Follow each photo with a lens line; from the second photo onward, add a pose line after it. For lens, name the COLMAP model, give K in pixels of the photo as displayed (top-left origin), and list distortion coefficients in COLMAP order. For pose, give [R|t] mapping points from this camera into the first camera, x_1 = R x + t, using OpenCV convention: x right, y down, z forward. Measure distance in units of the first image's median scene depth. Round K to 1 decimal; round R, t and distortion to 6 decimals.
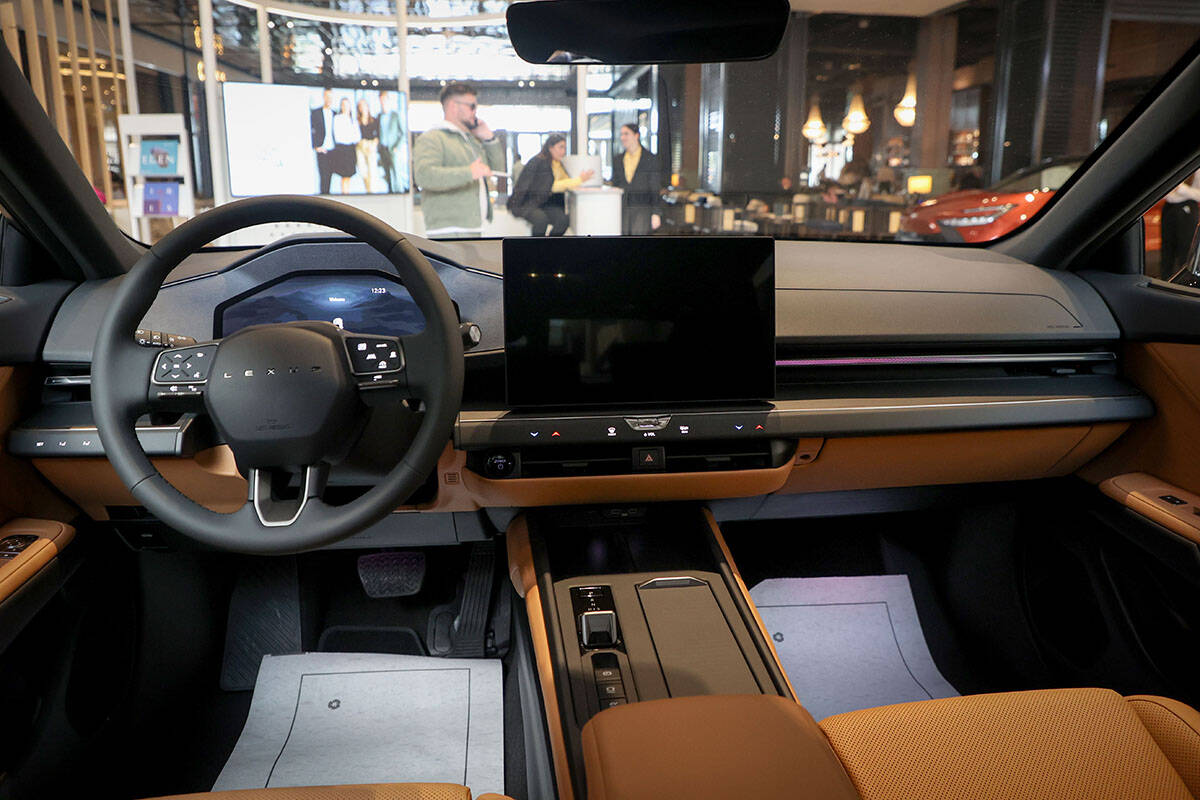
lens RADIAL K [[829.1, 0, 568.6], [0, 829.1, 364.2], [0, 0, 1]] dist [-0.063620, 0.013821]
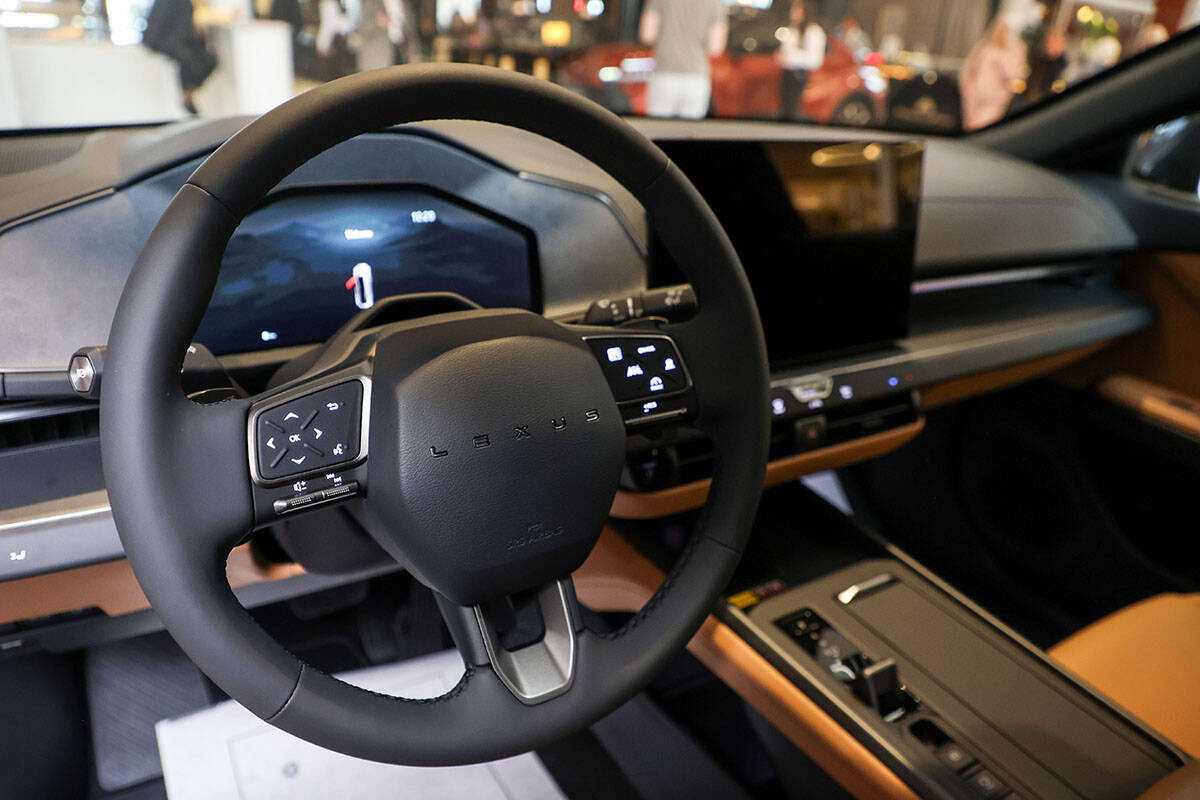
lens RADIAL K [[829.1, 0, 582.2], [0, 829.1, 388.0], [0, 0, 1]] dist [-0.063620, 0.013821]
pose [[0.907684, -0.107293, 0.405707, -0.393609], [0.021185, 0.977247, 0.211044, -0.093297], [-0.419120, -0.182967, 0.889304, 0.387578]]
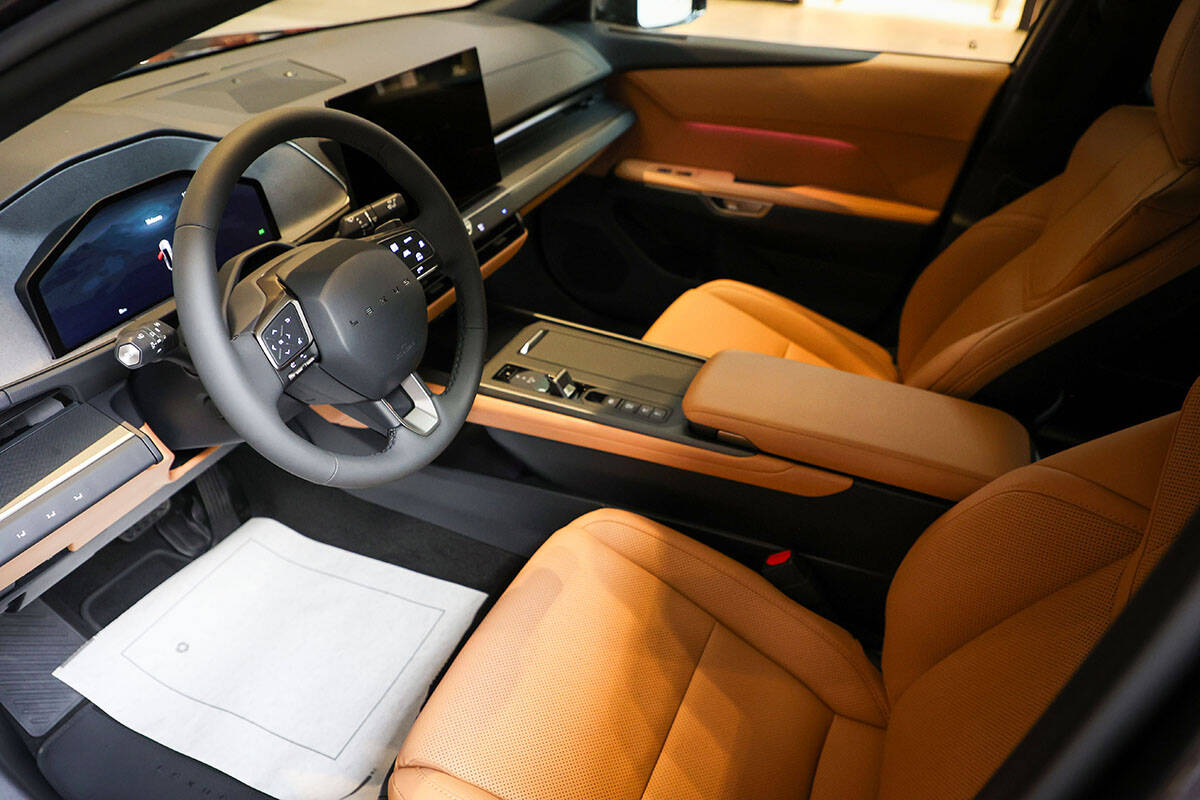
lens RADIAL K [[829.1, 0, 592.4], [0, 829.1, 402.4], [0, 0, 1]] dist [-0.063620, 0.013821]
pose [[0.511240, -0.483052, 0.710841, -0.733430], [0.180210, 0.868964, 0.460897, -0.218342], [-0.840332, -0.107529, 0.531300, 0.182115]]
